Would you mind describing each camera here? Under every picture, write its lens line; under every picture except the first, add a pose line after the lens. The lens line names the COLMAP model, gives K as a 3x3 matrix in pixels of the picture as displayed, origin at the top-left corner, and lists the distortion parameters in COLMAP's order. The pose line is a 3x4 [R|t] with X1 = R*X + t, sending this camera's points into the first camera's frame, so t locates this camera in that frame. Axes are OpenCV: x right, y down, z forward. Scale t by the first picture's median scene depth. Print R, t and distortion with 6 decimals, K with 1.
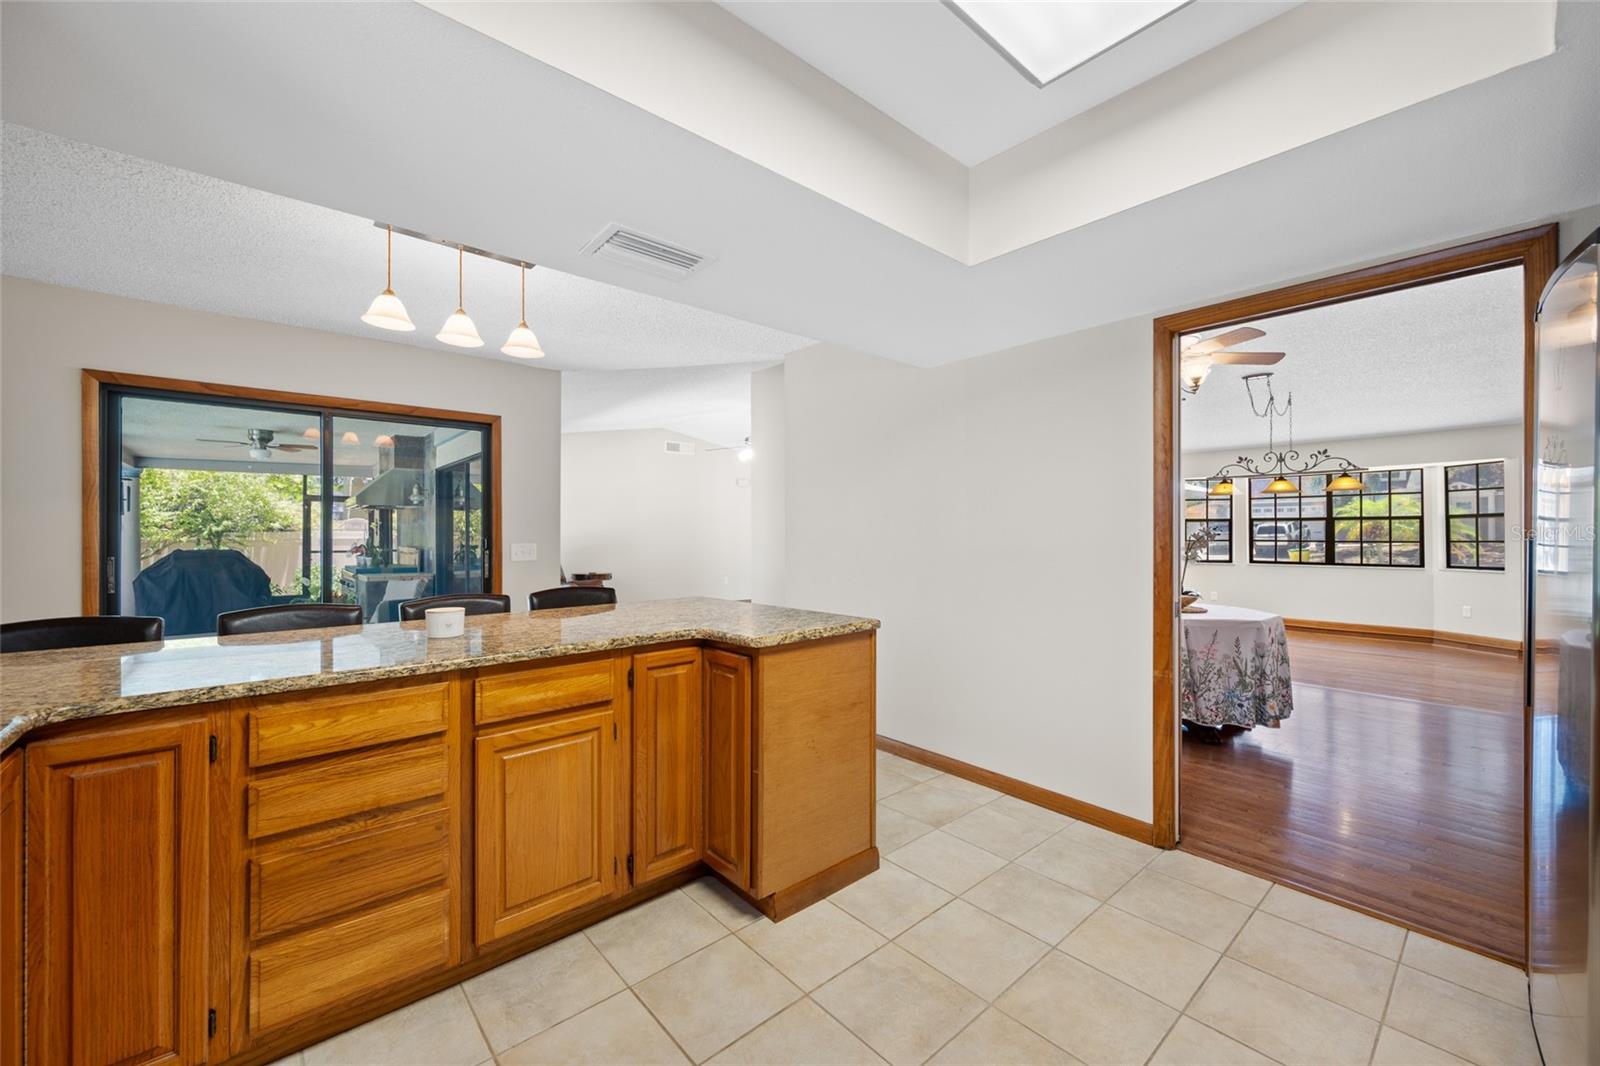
lens RADIAL K [[638.5, 0, 792.9], [0, 638.5, 532.0], [0, 0, 1]] dist [-0.005704, -0.000278]
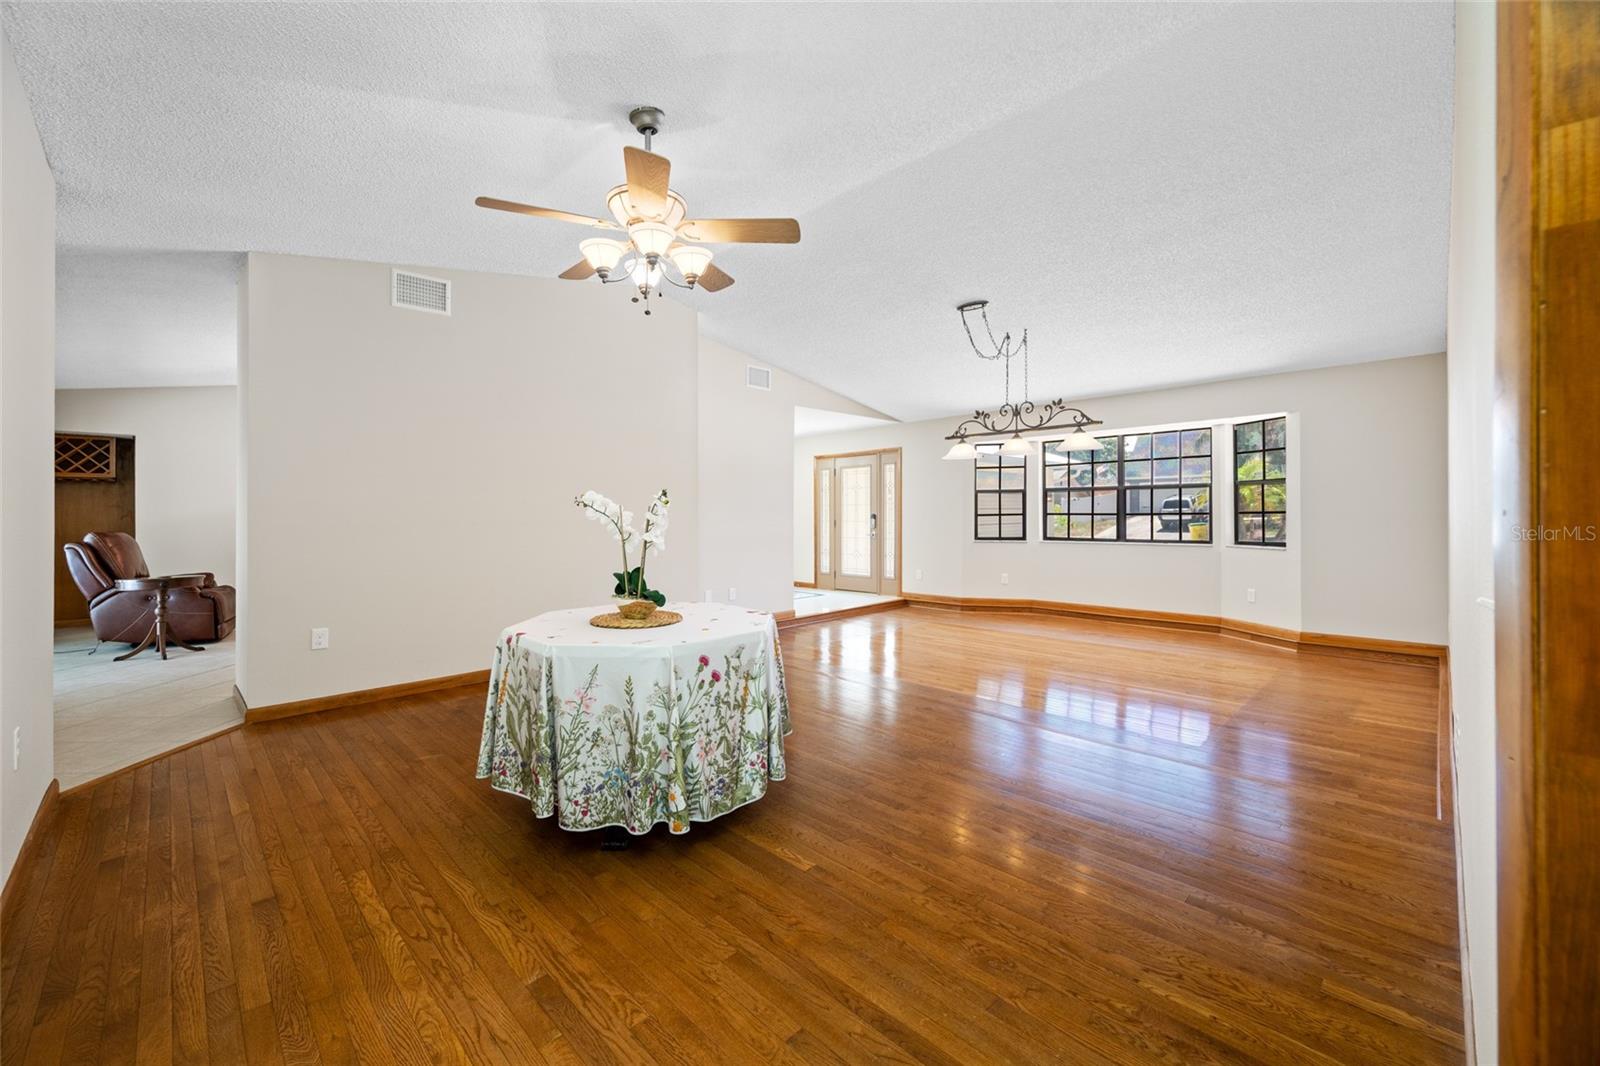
lens RADIAL K [[638.5, 0, 798.9], [0, 638.5, 520.5], [0, 0, 1]] dist [-0.005704, -0.000278]
pose [[0.997499, -0.010736, 0.069867, 0.446757], [0.009665, 0.999831, 0.015650, 0.006799], [-0.070024, -0.014936, 0.997434, 0.219551]]
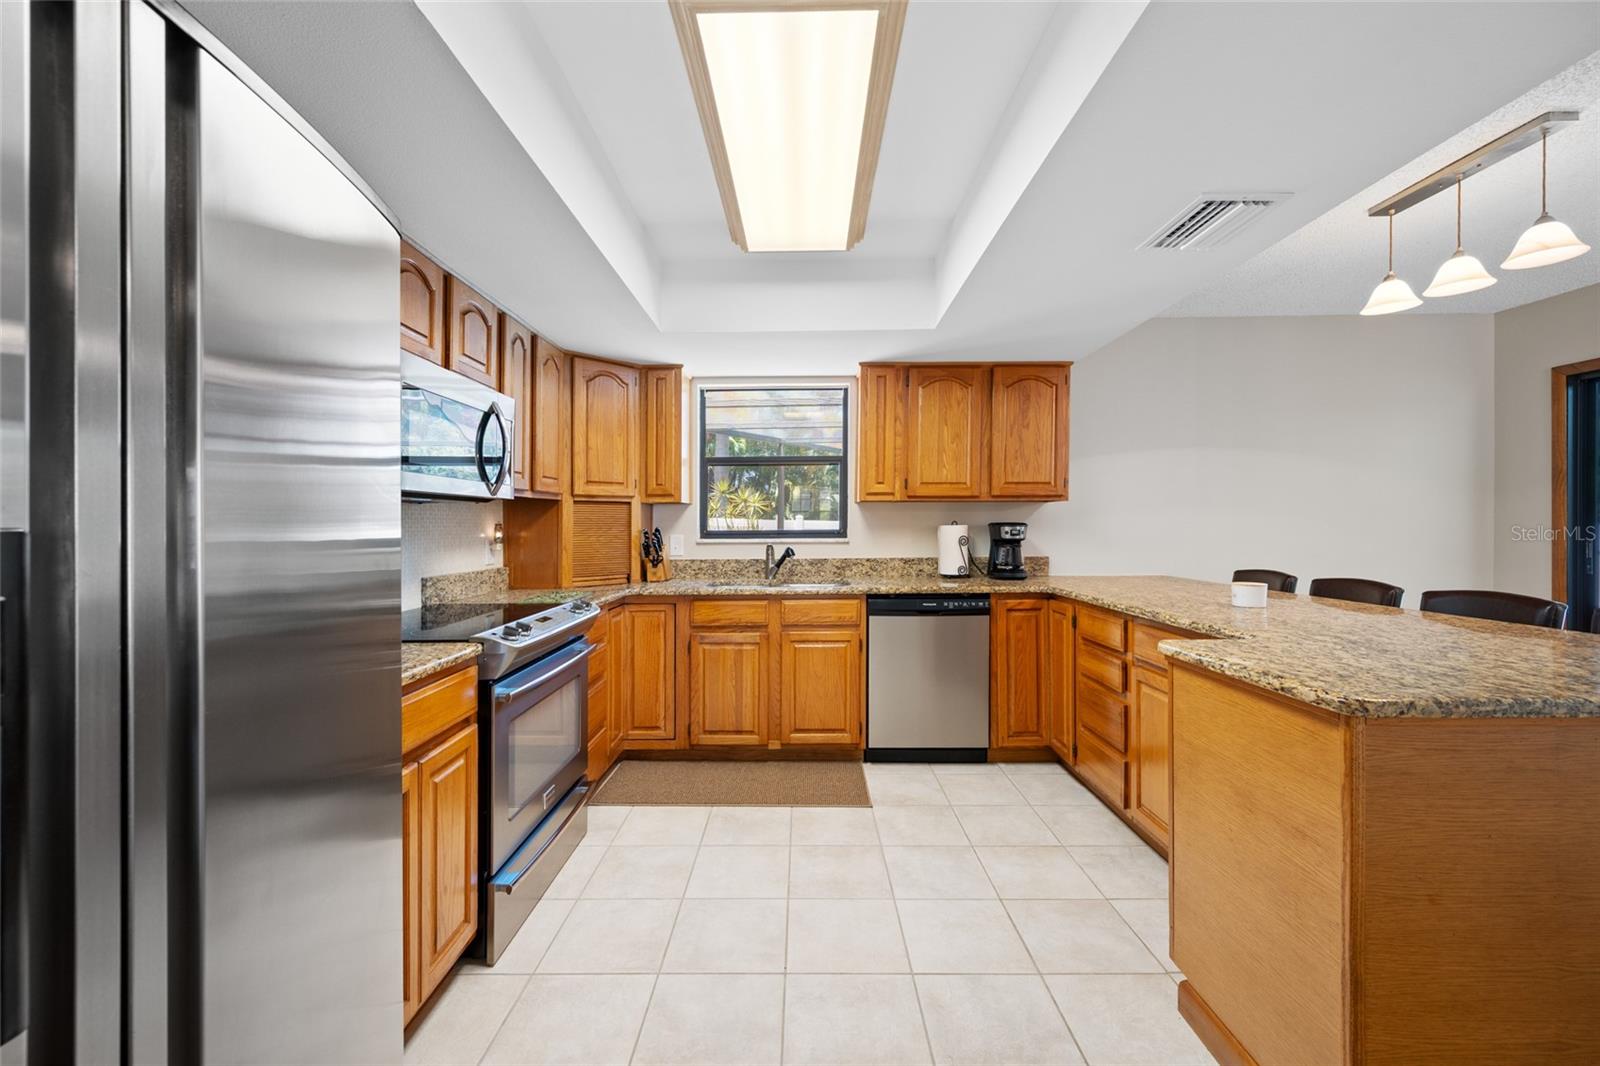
lens RADIAL K [[638.5, 0, 793.4], [0, 638.5, 531.8], [0, 0, 1]] dist [-0.005704, -0.000278]
pose [[-0.669297, 0.011662, -0.742904, 0.261404], [0.007133, 0.999932, 0.009271, 0.002855], [0.742961, 0.000905, -0.669334, 0.350048]]
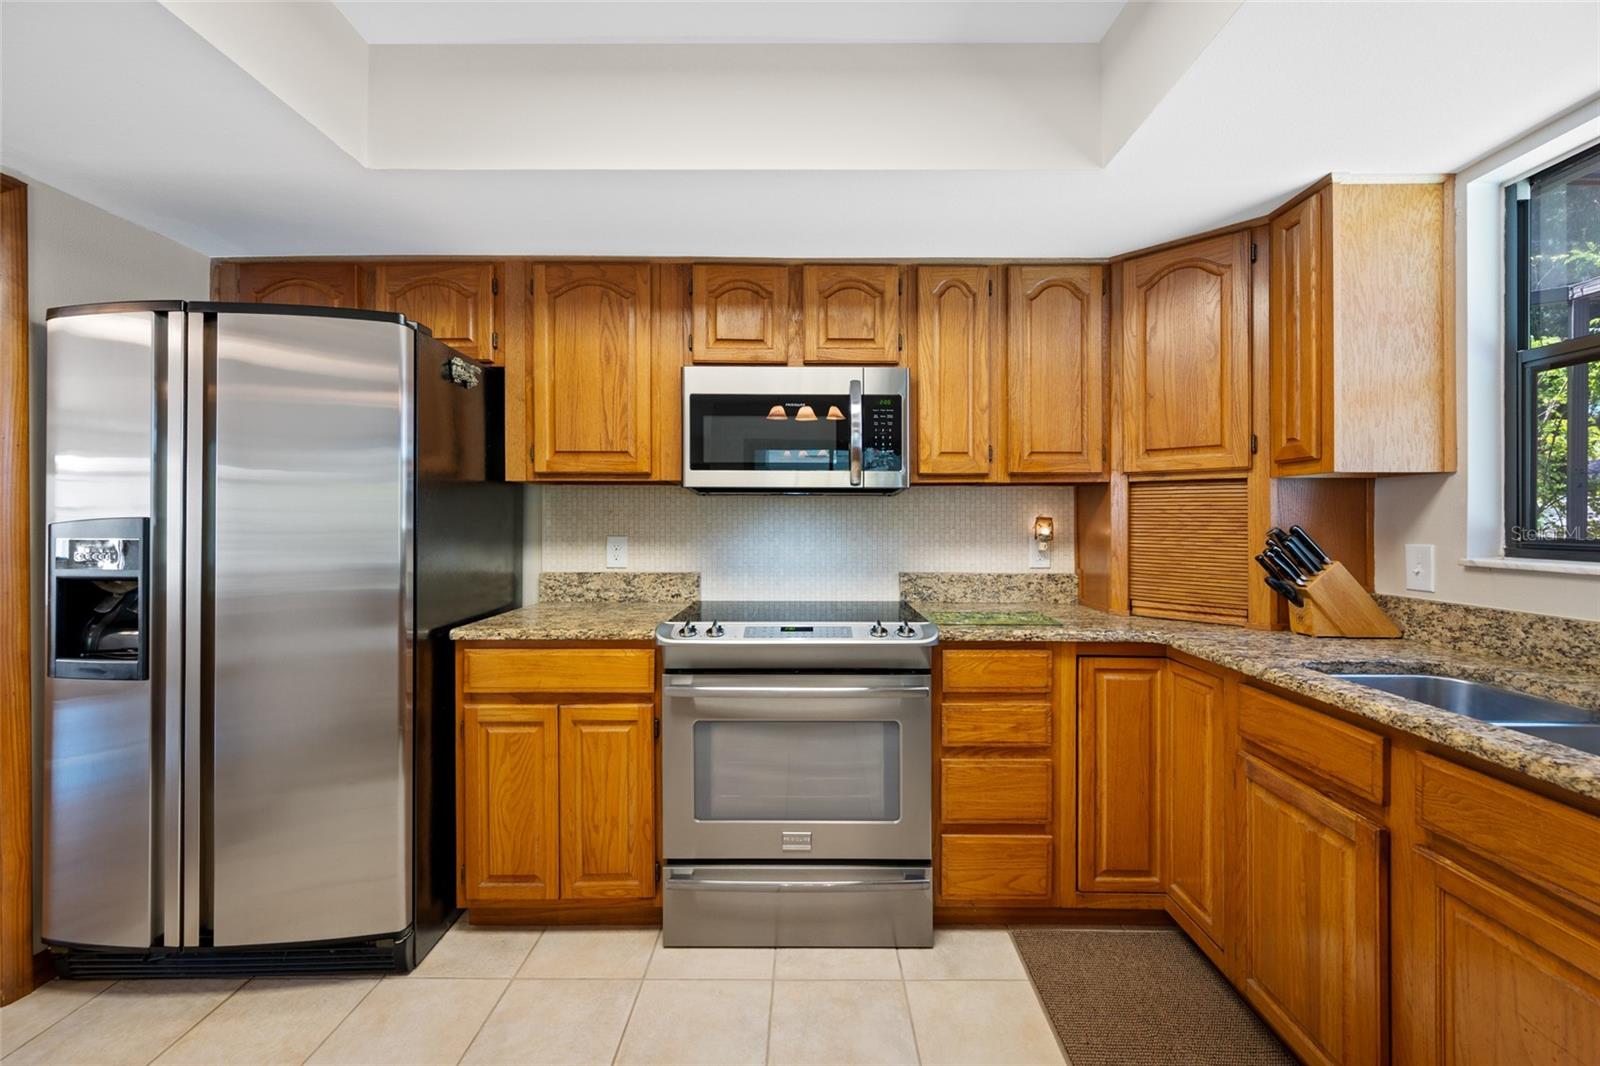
lens RADIAL K [[638.5, 0, 808.9], [0, 638.5, 520.6], [0, 0, 1]] dist [-0.005704, -0.000278]
pose [[-0.752093, -0.006243, 0.659028, -0.083784], [-0.005181, 0.999980, 0.003560, 0.001293], [-0.659037, -0.000737, -0.752110, 0.240141]]
